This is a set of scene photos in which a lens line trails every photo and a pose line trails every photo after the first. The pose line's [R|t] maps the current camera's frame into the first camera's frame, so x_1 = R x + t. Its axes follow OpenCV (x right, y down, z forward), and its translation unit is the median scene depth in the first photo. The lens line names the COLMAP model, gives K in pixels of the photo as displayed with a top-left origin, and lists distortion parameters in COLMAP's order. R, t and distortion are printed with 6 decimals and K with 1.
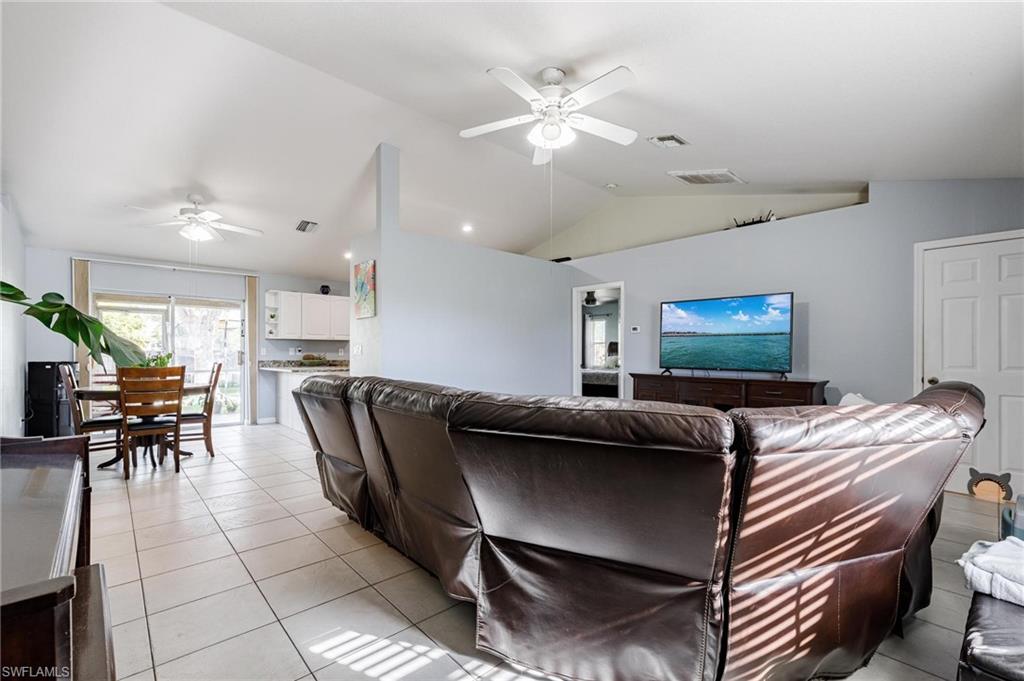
lens RADIAL K [[440.4, 0, 514.6], [0, 440.4, 353.7], [0, 0, 1]] dist [-0.001126, -0.000316]
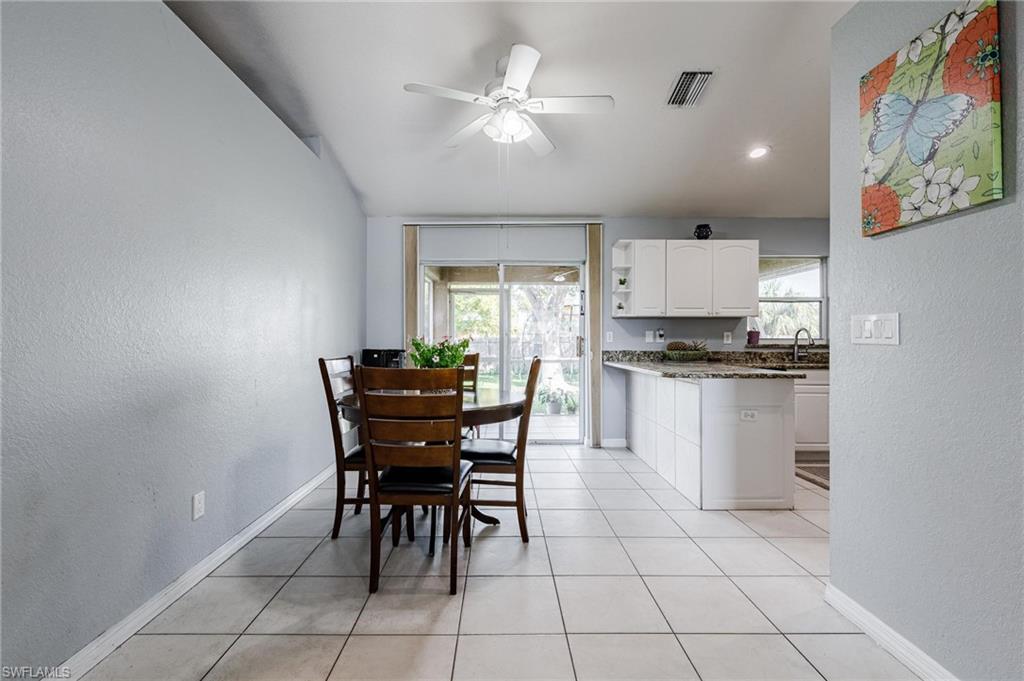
lens RADIAL K [[440.5, 0, 510.8], [0, 440.5, 339.4], [0, 0, 1]] dist [0.006165, 0.000304]
pose [[0.747890, 0.000430, -0.663822, -0.247298], [-0.002369, 0.999995, -0.002022, 0.000474], [0.663818, 0.003085, 0.747888, 0.416074]]
